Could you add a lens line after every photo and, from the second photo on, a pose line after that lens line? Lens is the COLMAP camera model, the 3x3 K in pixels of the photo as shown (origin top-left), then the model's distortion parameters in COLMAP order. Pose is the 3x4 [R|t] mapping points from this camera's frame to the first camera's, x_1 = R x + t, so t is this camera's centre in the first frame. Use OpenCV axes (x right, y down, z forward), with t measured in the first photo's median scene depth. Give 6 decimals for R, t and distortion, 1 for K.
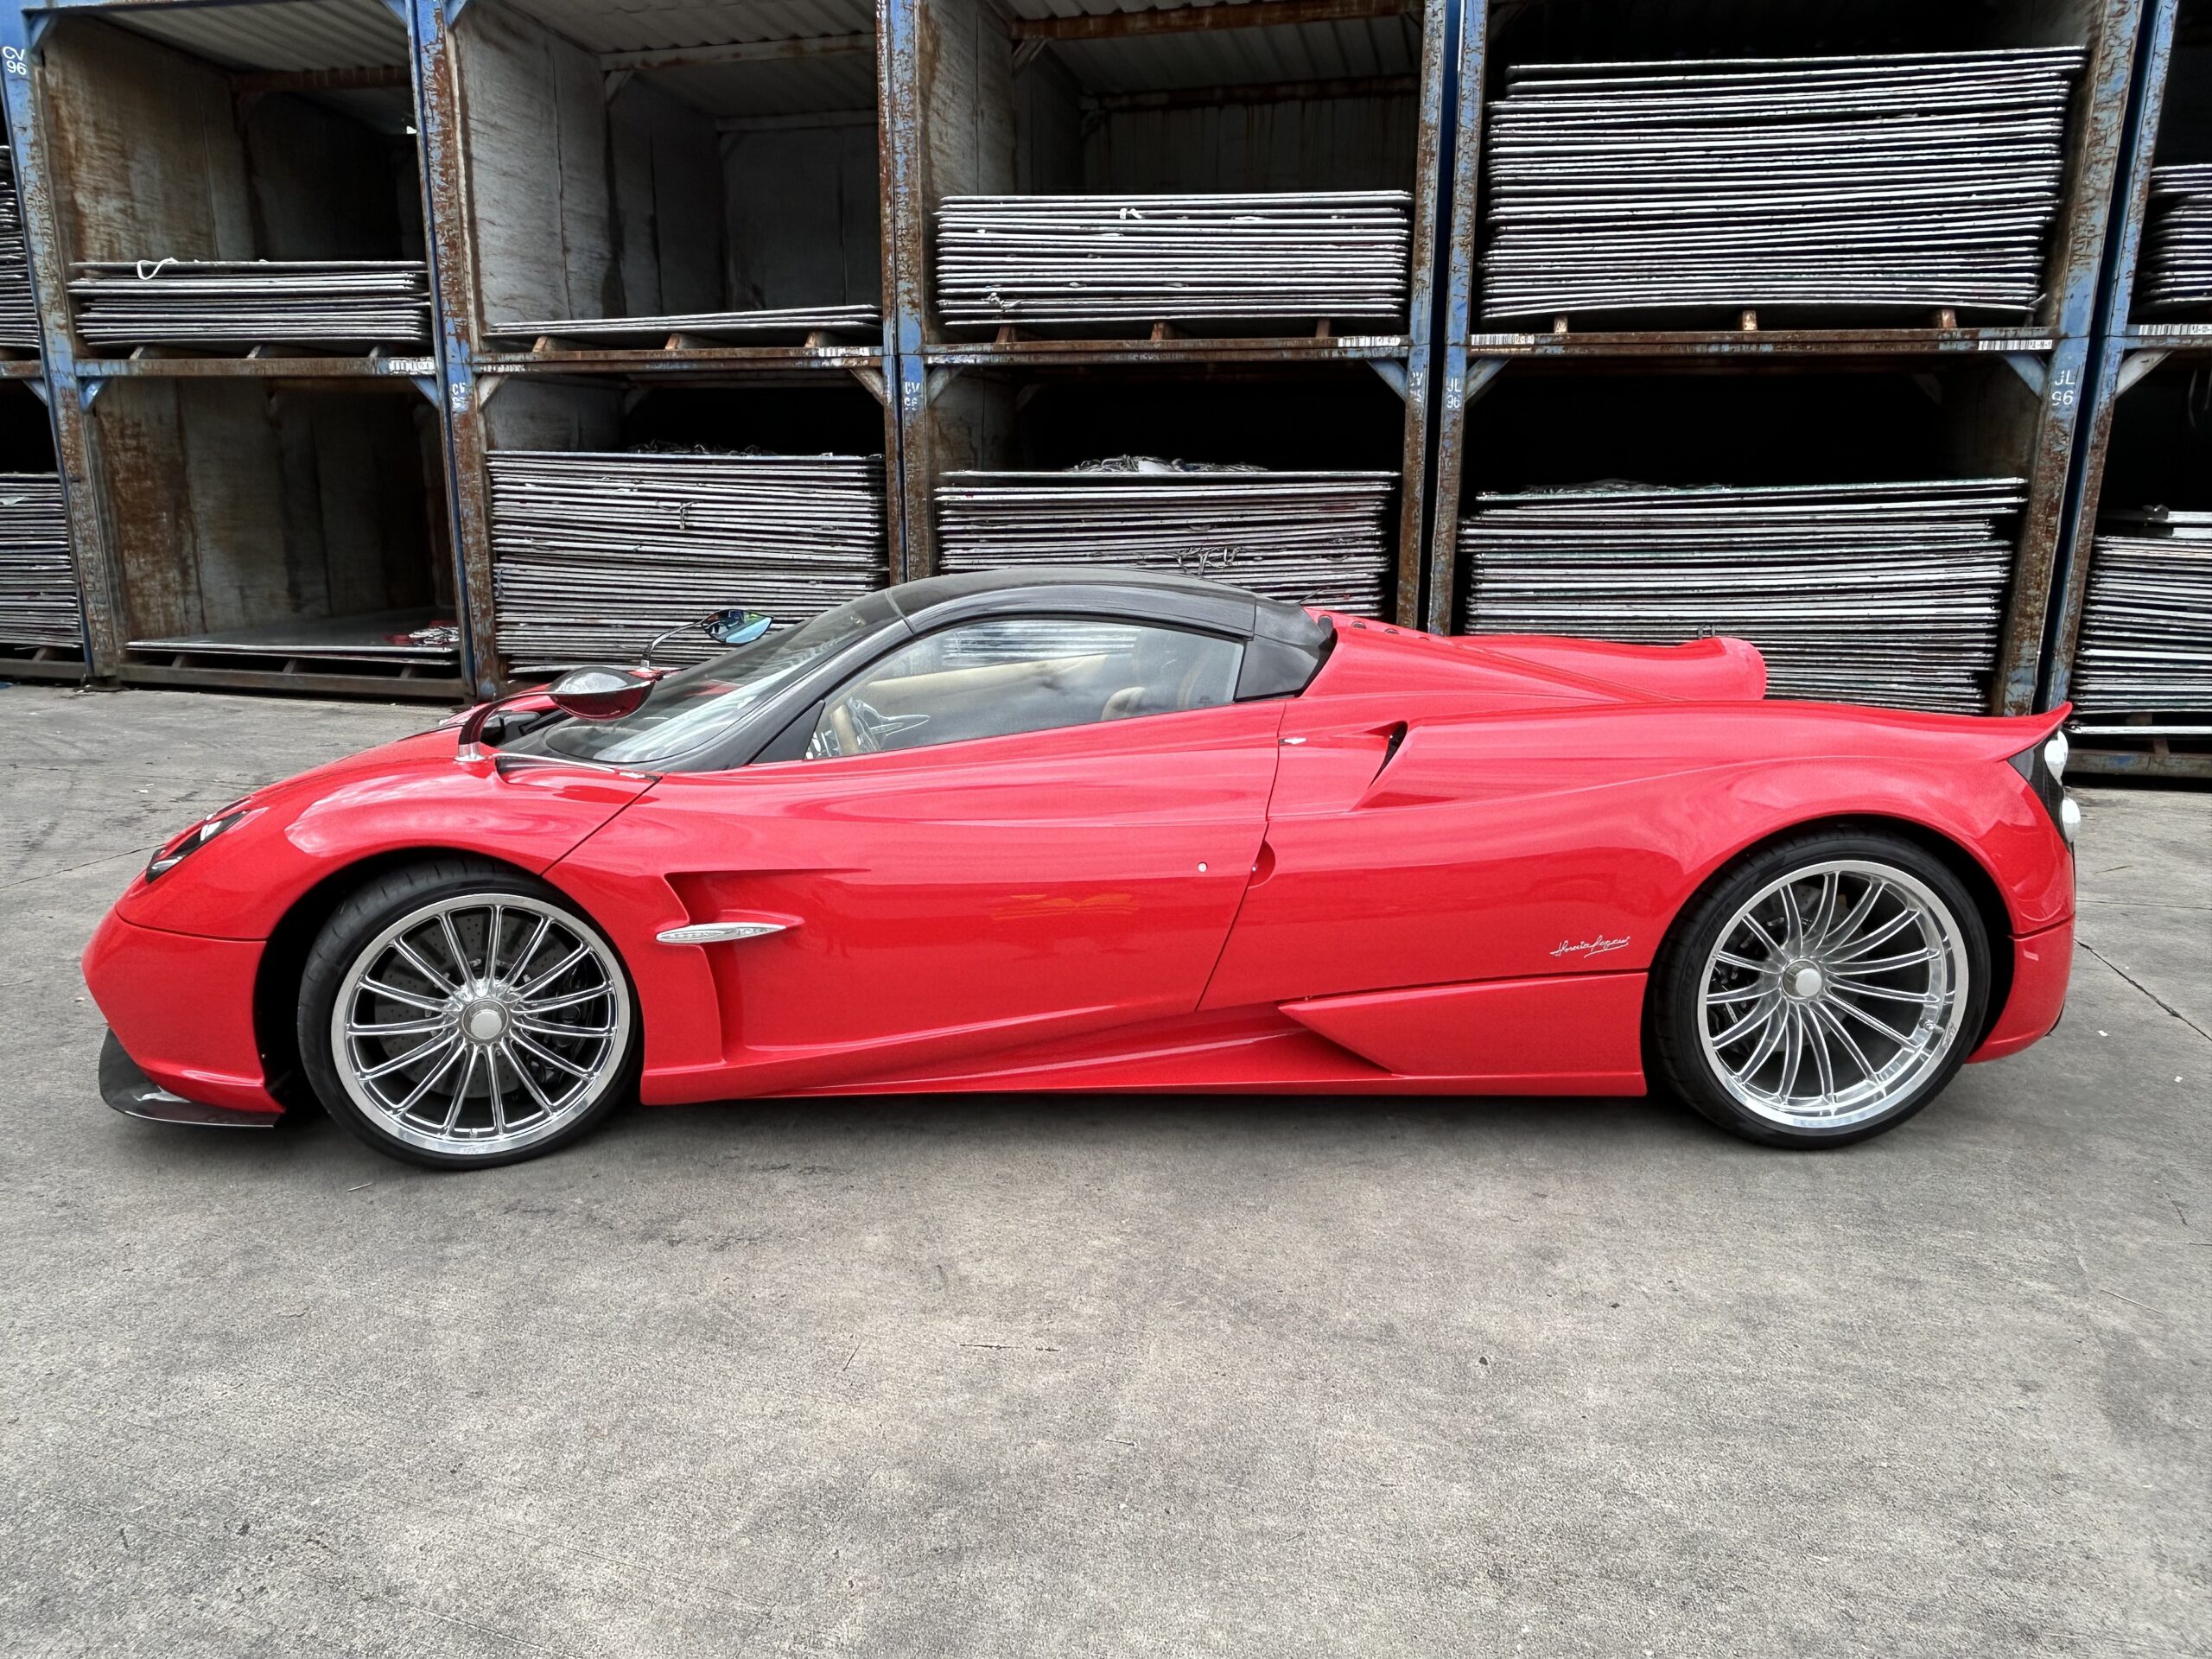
lens RADIAL K [[1497.9, 0, 1106.0], [0, 1497.9, 829.5], [0, 0, 1]] dist [-0.005711, -0.004797]
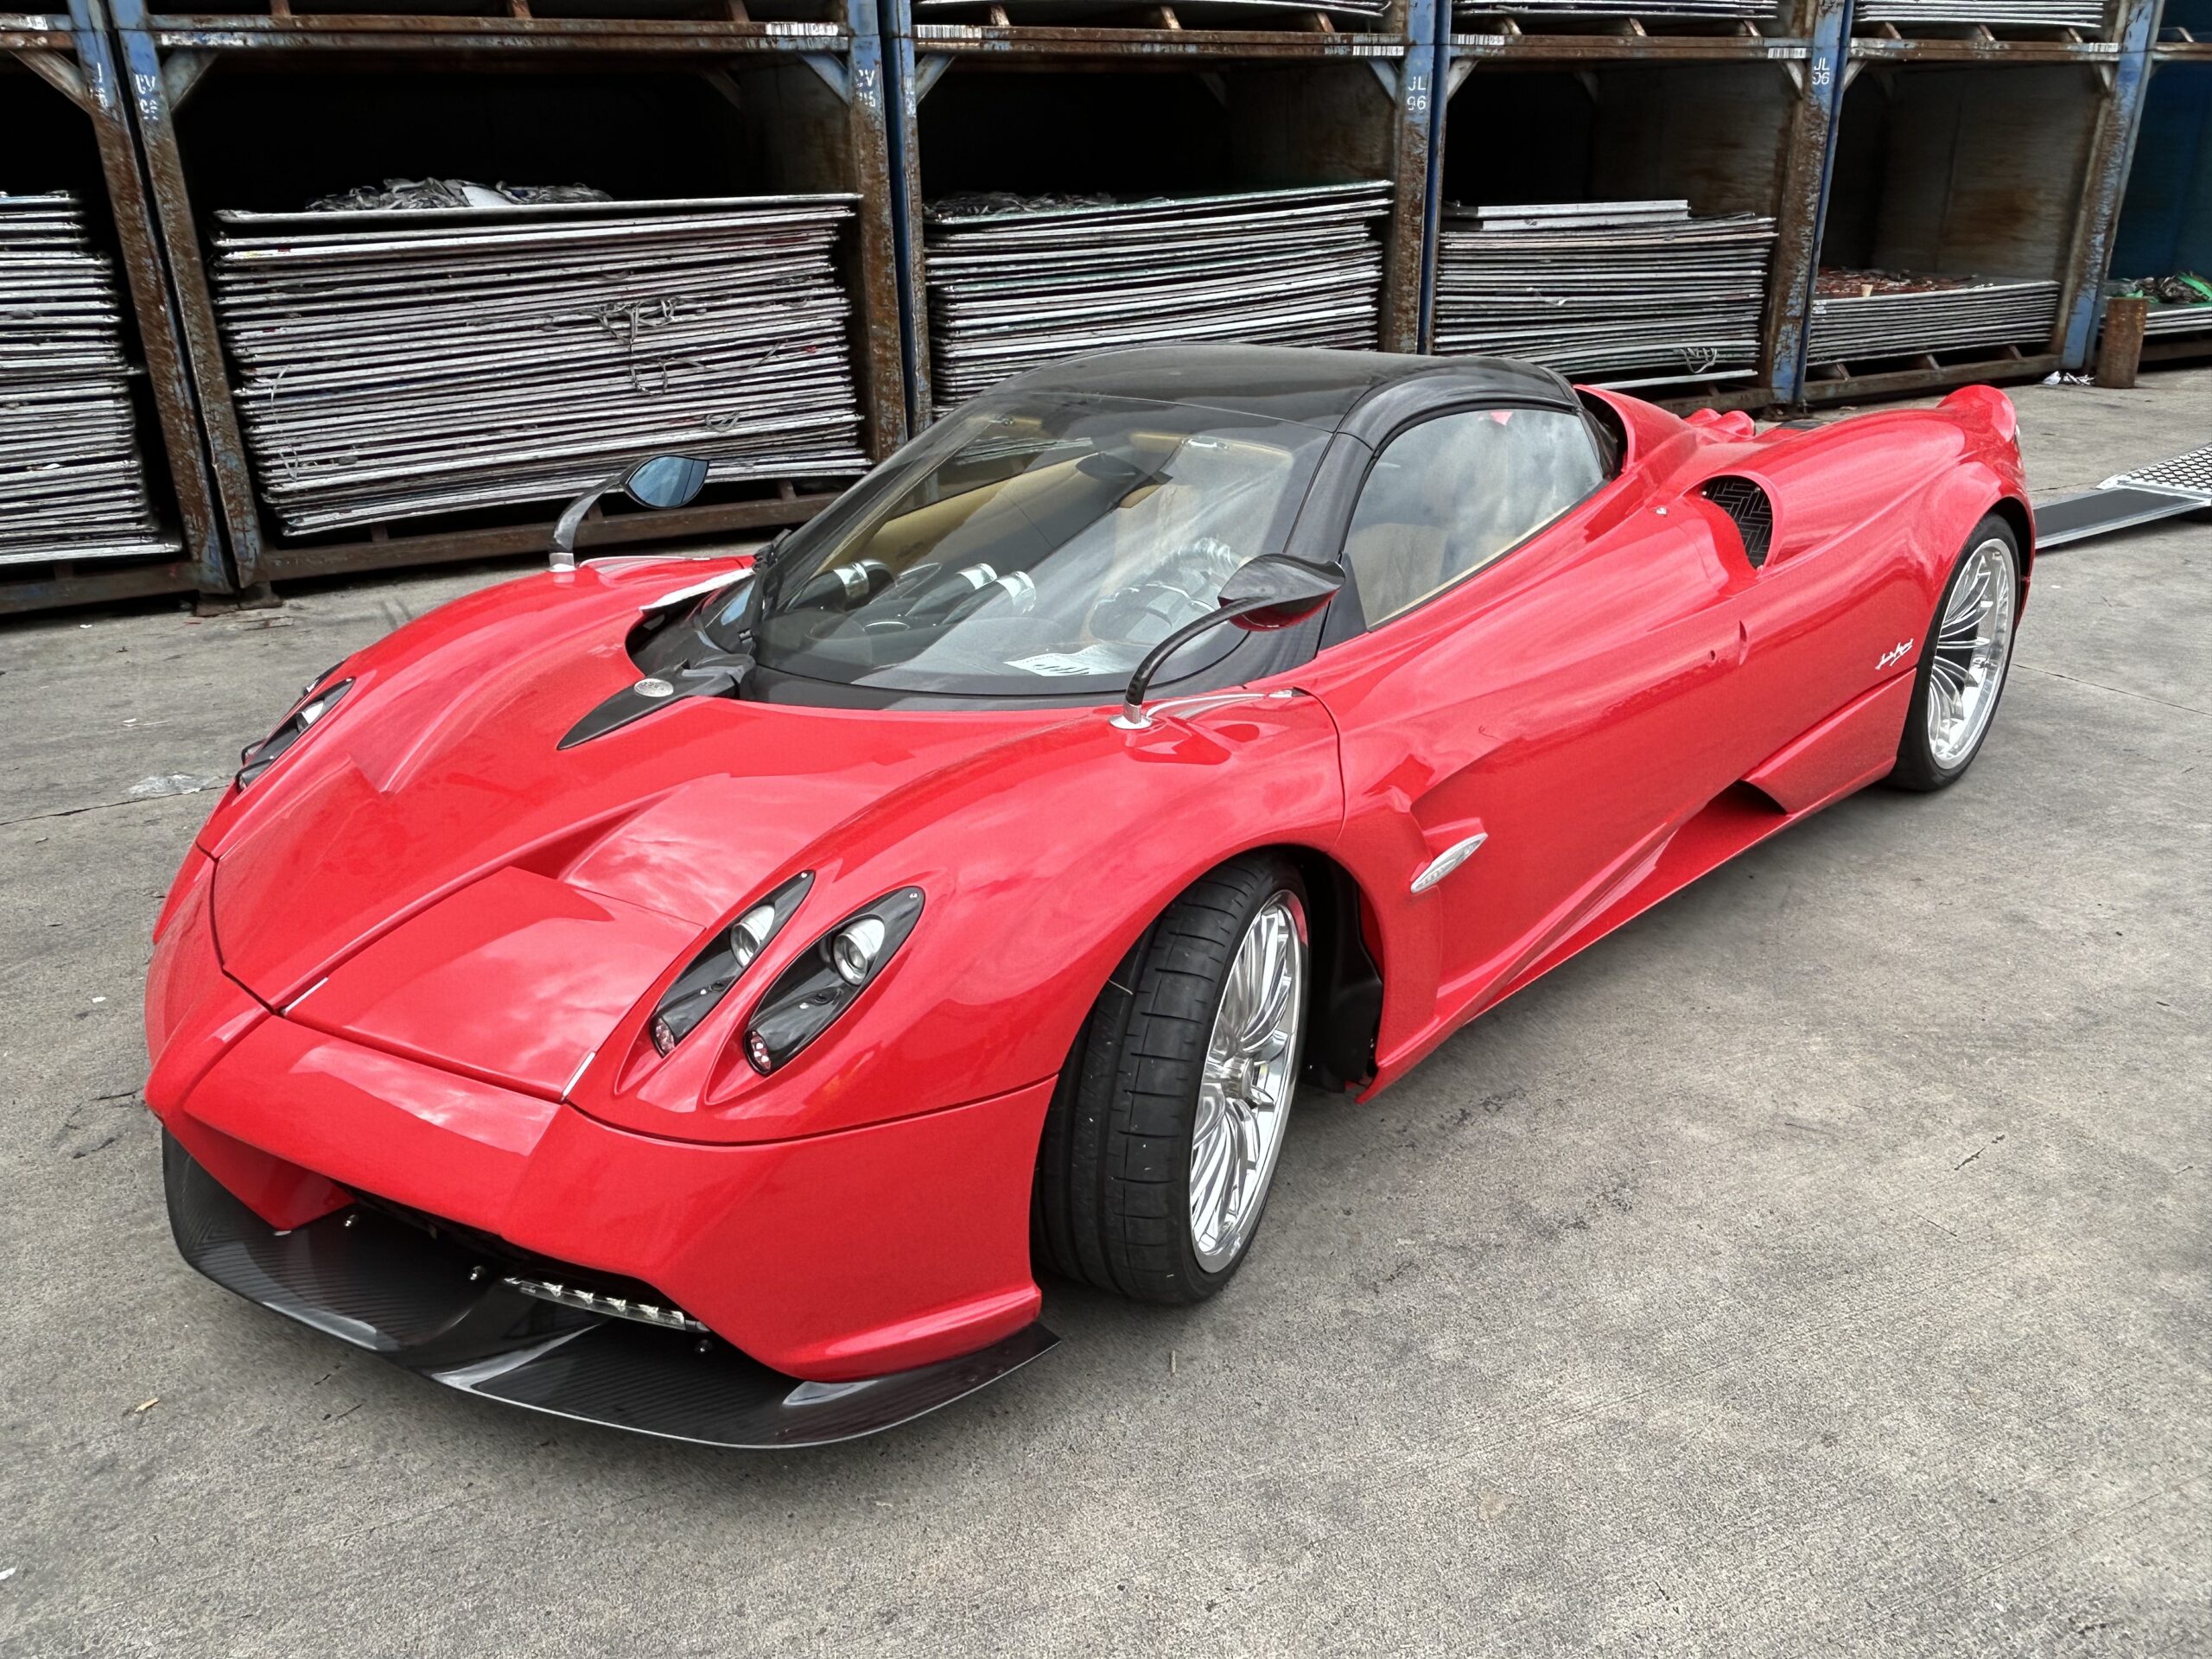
lens RADIAL K [[1642.0, 0, 1106.0], [0, 1642.0, 829.5], [0, 0, 1]] dist [0.004076, -0.016831]
pose [[0.742236, -0.271023, 0.612889, -0.380875], [0.175374, 0.961254, 0.212686, -0.067970], [-0.646784, -0.050379, 0.761007, 0.188944]]
